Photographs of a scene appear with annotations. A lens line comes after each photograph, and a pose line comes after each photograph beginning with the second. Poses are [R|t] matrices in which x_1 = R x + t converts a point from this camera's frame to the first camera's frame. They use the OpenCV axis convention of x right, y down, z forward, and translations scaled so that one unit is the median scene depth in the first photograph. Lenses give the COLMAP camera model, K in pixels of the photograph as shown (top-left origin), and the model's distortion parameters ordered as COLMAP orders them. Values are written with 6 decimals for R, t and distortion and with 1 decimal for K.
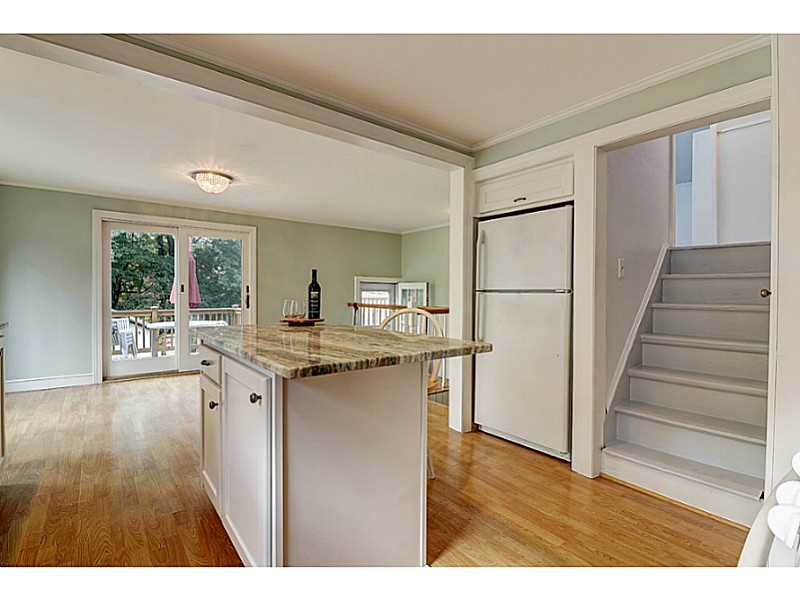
lens RADIAL K [[398.9, 0, 403.5], [0, 398.9, 298.7], [0, 0, 1]] dist [-0.012106, -0.001449]
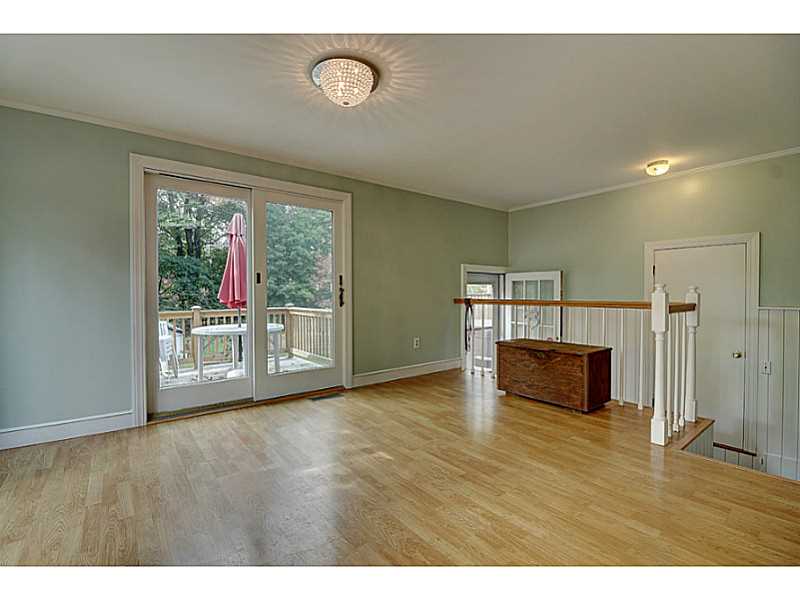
lens RADIAL K [[370.6, 0, 392.6], [0, 370.6, 297.5], [0, 0, 1]] dist [-0.013724, -0.002336]
pose [[0.999896, -0.010002, -0.010399, -0.254337], [0.009984, 0.999949, -0.001736, 0.008335], [0.010416, 0.001632, 0.999944, 0.292253]]
